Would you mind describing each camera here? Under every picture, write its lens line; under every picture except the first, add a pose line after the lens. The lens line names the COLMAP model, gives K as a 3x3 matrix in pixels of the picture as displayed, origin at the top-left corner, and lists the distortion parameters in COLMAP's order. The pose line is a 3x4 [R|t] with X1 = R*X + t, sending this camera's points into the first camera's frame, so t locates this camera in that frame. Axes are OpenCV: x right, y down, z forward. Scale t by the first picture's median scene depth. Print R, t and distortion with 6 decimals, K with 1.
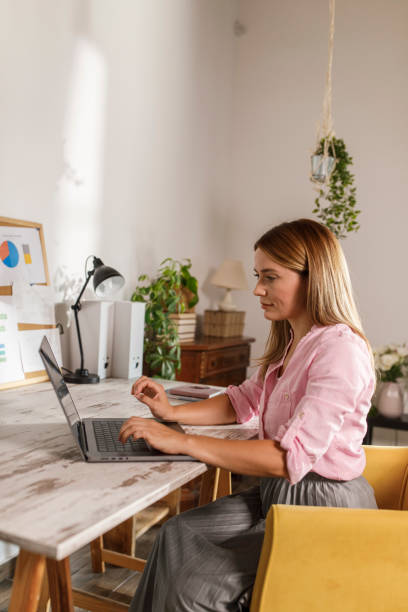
lens RADIAL K [[588.4, 0, 204.0], [0, 588.4, 306.0], [0, 0, 1]] dist [0.012030, -0.002707]
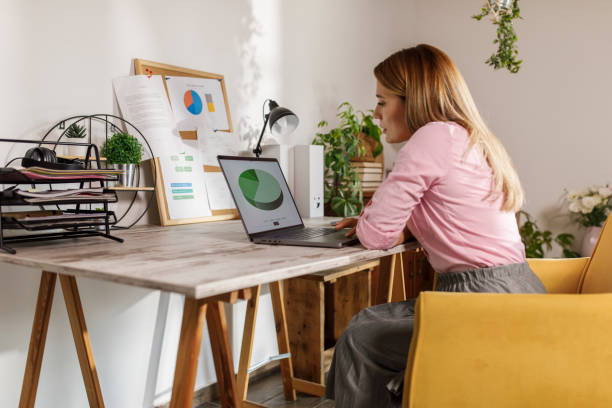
lens RADIAL K [[588.4, 0, 306.0], [0, 588.4, 204.0], [0, 0, 1]] dist [0.012030, -0.002707]
pose [[0.980295, -0.043580, -0.192672, 0.066146], [0.046801, 0.998830, 0.012197, 0.084481], [0.191915, -0.020974, 0.981187, -0.027319]]
